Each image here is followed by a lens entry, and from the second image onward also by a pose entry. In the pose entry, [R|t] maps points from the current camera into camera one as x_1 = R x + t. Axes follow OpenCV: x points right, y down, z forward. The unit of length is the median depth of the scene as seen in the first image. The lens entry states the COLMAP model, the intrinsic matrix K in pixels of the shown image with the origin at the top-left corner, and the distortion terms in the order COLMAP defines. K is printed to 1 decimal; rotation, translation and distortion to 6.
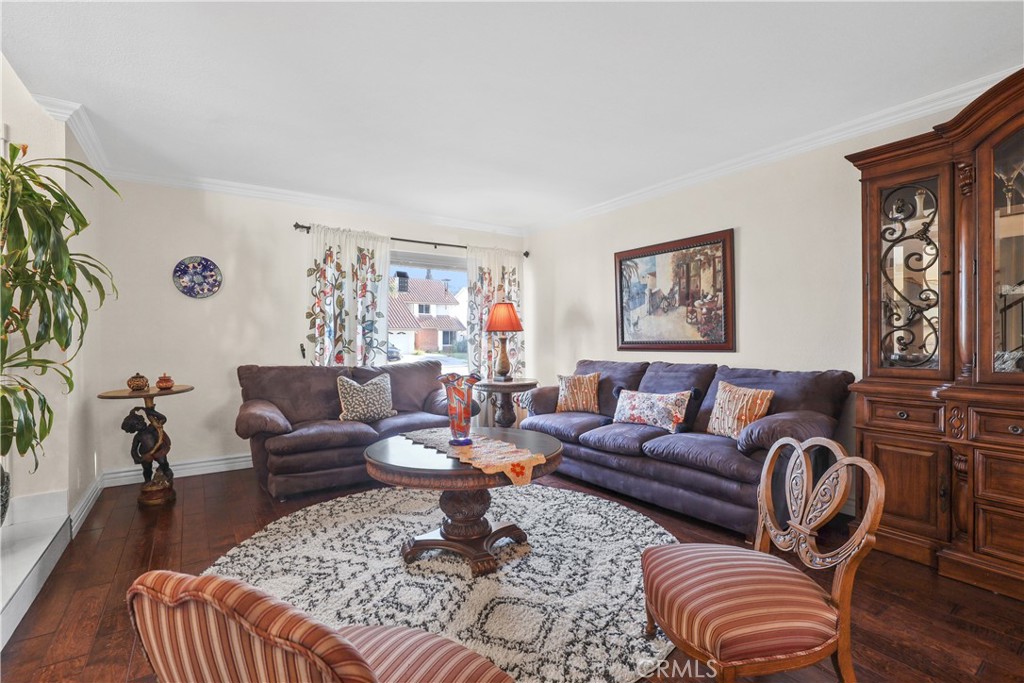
lens RADIAL K [[472.7, 0, 512.0], [0, 472.7, 341.5], [0, 0, 1]] dist [-0.030226, 0.000466]
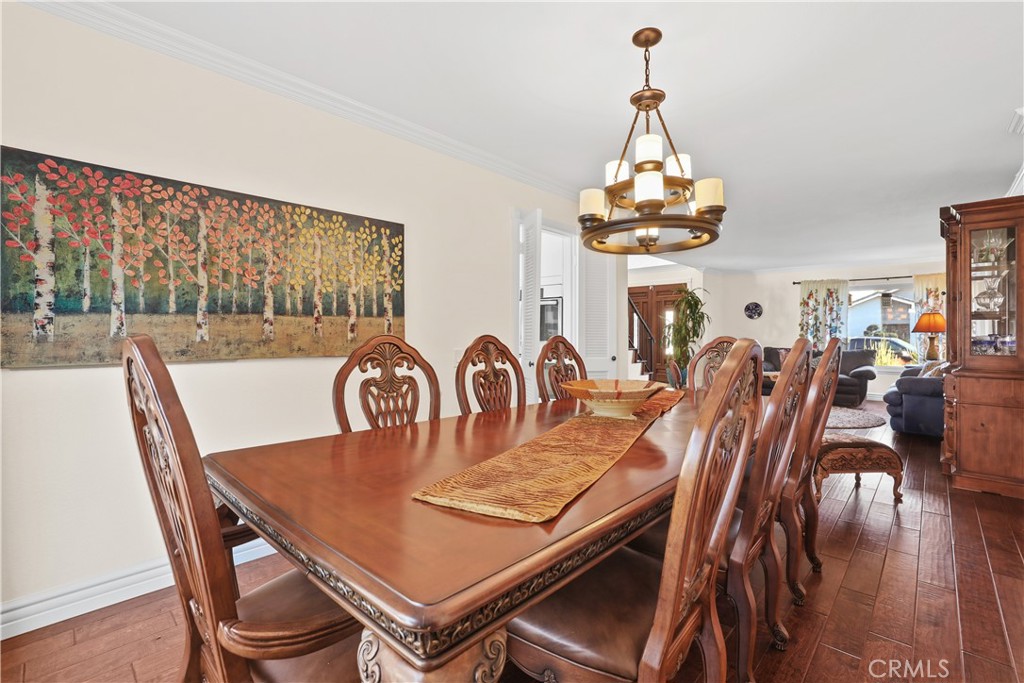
lens RADIAL K [[445.1, 0, 517.6], [0, 445.1, 333.7], [0, 0, 1]] dist [-0.043198, 0.016255]
pose [[0.200715, 0.004010, -0.979641, 1.402752], [-0.014313, 0.999897, 0.001161, 0.000044], [0.979545, 0.013788, 0.200752, -0.714976]]
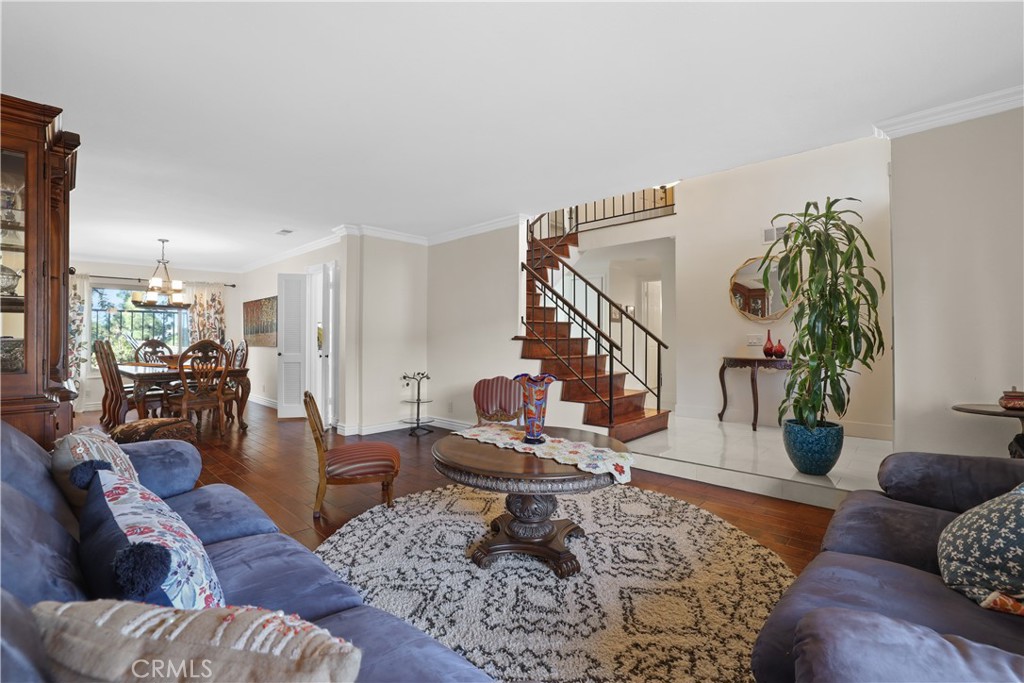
lens RADIAL K [[445.1, 0, 517.6], [0, 445.1, 333.7], [0, 0, 1]] dist [-0.043198, 0.016255]
pose [[-0.975760, 0.006539, -0.218747, 0.087843], [0.006293, 0.999979, 0.001823, -0.013044], [0.218754, 0.000402, -0.975780, 1.269903]]
